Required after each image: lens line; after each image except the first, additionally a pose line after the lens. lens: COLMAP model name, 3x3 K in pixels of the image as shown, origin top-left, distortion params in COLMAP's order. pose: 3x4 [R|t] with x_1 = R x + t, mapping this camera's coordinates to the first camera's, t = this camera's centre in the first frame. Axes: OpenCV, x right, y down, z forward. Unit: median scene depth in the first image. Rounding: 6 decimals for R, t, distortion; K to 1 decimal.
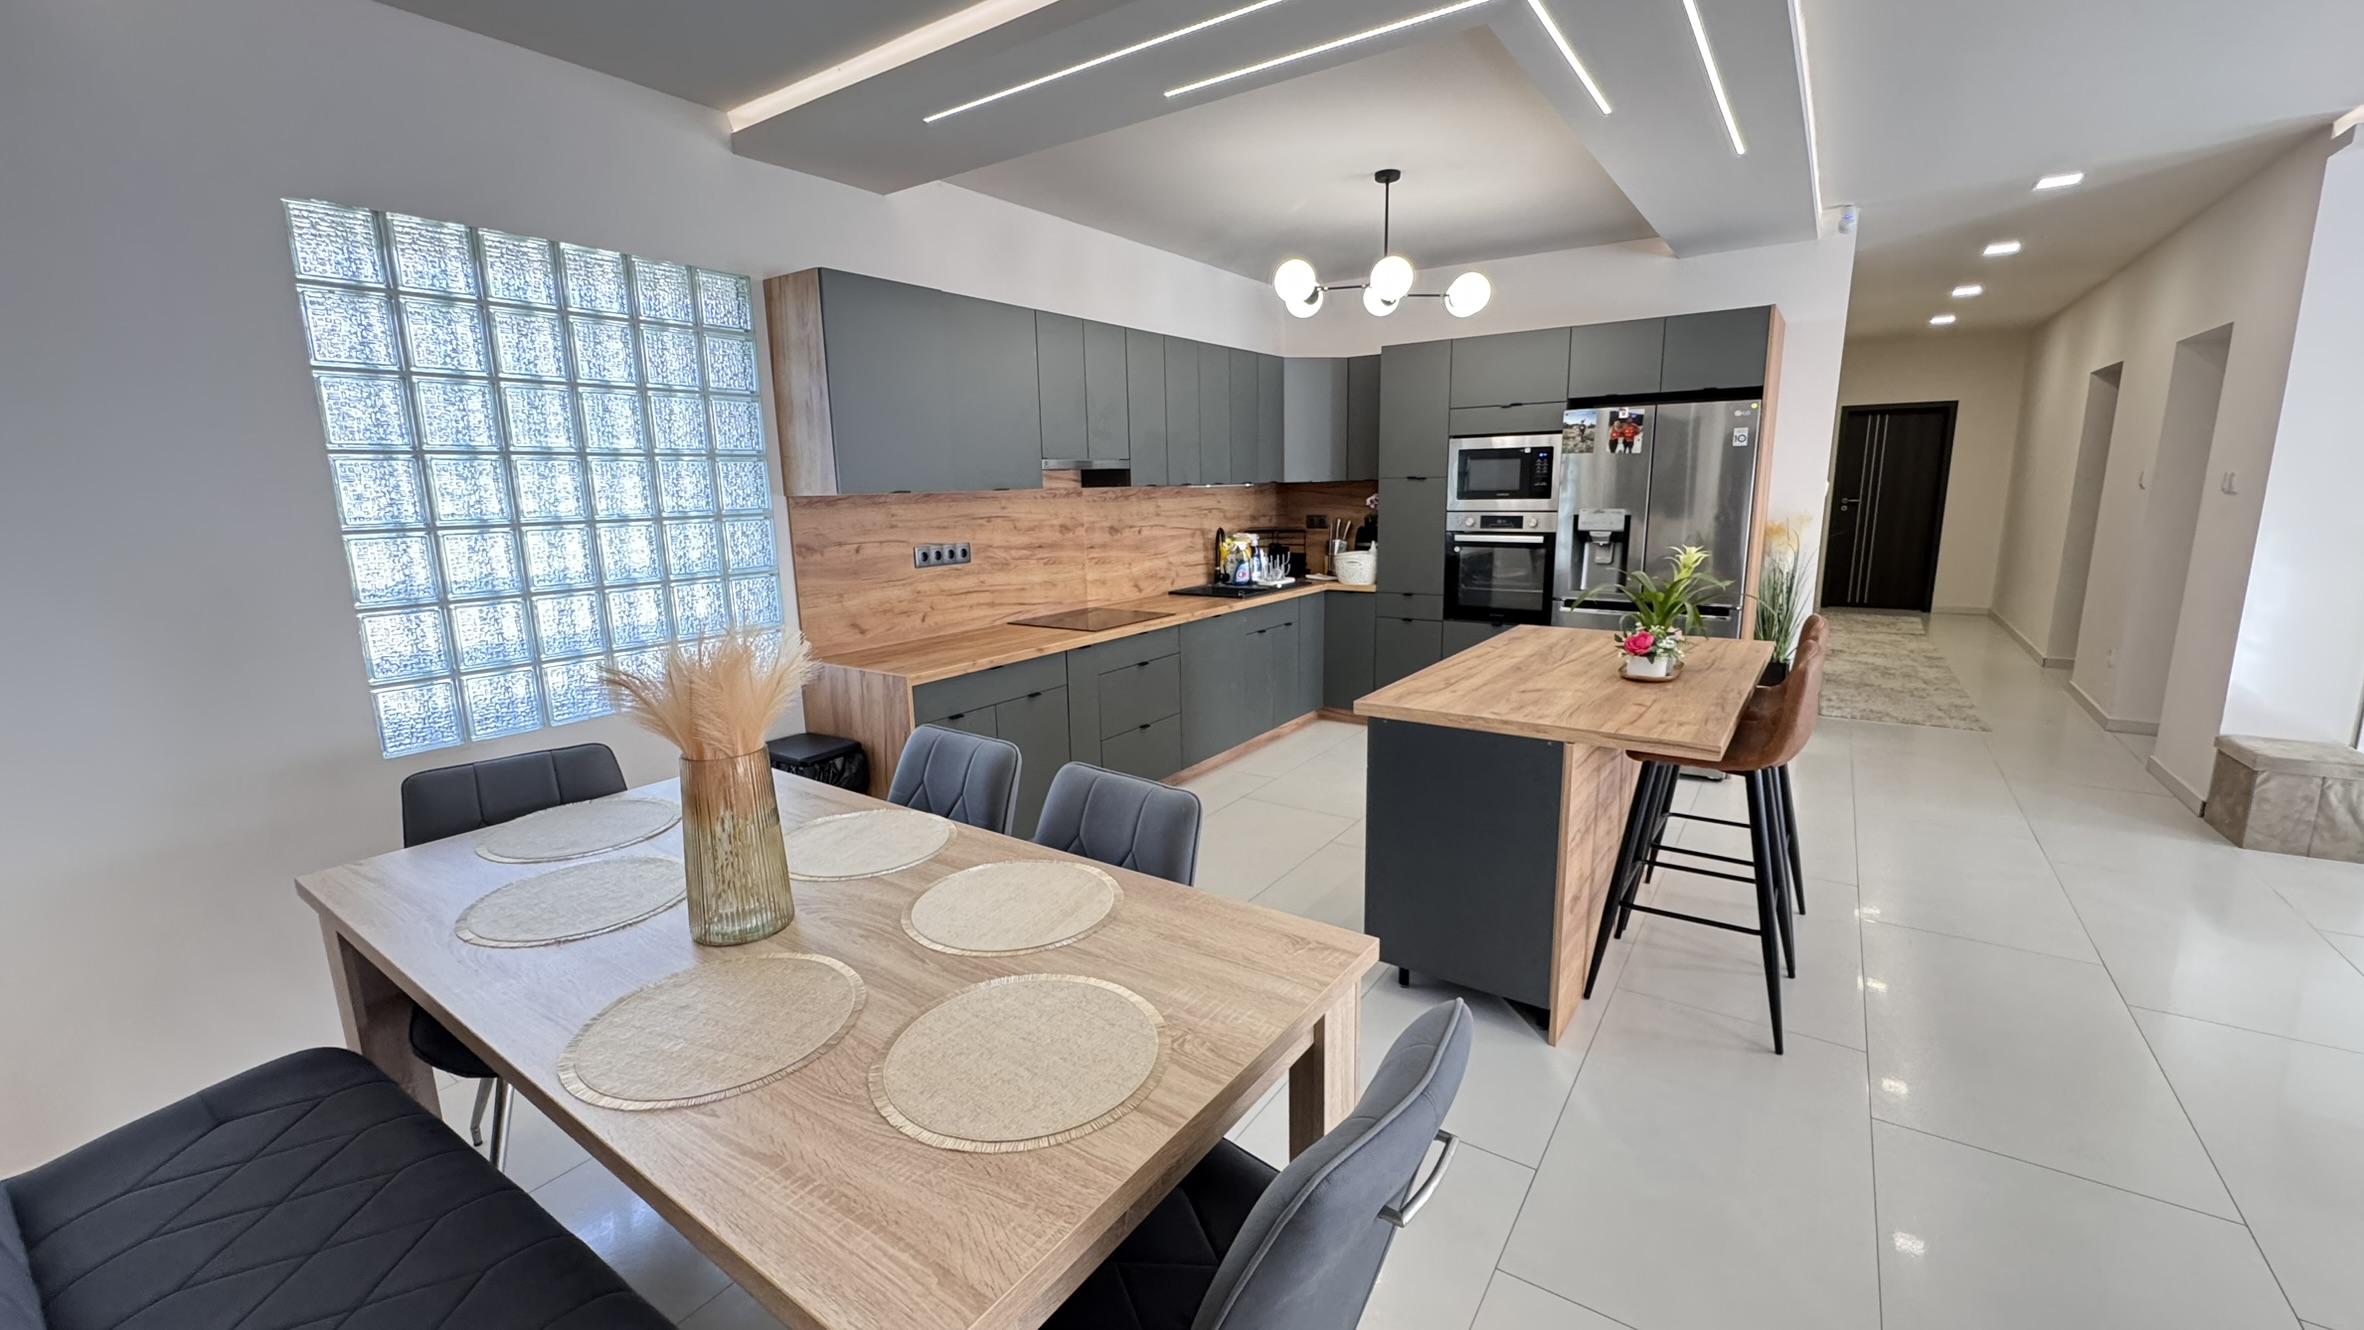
lens RADIAL K [[944.1, 0, 1175.5], [0, 944.1, 671.5], [0, 0, 1]] dist [-0.001964, 0.000853]
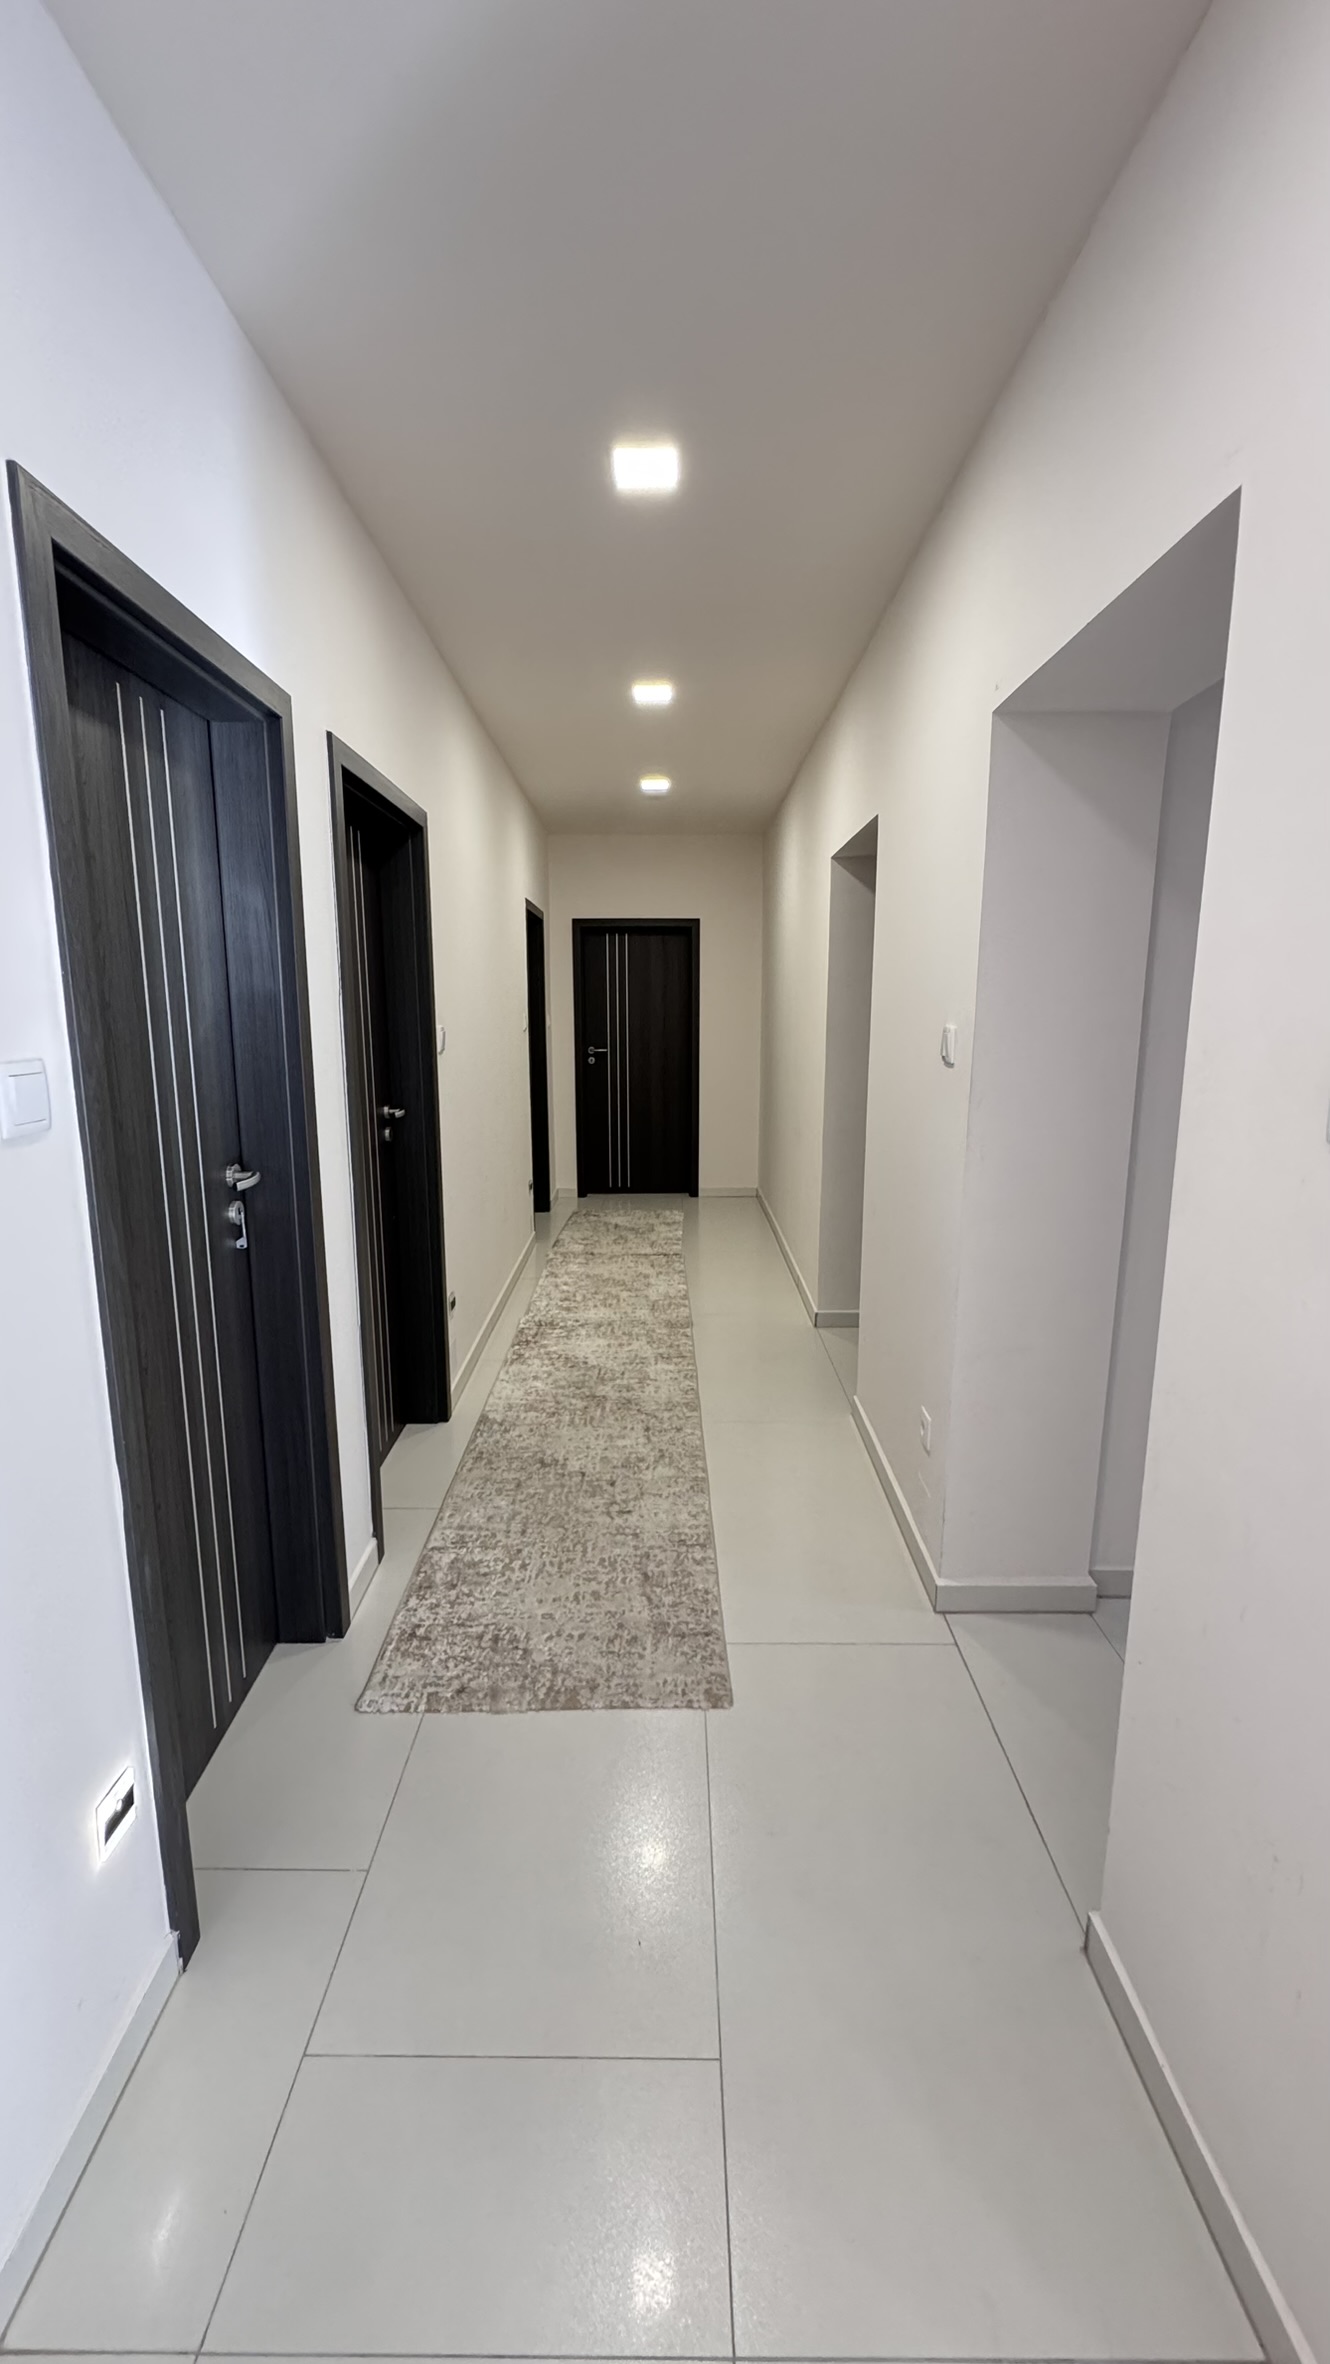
lens RADIAL K [[944.1, 0, 655.8], [0, 944.1, 1182.8], [0, 0, 1]] dist [-0.001964, 0.000853]
pose [[0.832533, -0.082213, 0.547842, 0.374803], [0.094150, 0.995538, 0.006322, -0.086283], [-0.545917, 0.046316, 0.836558, 0.401207]]
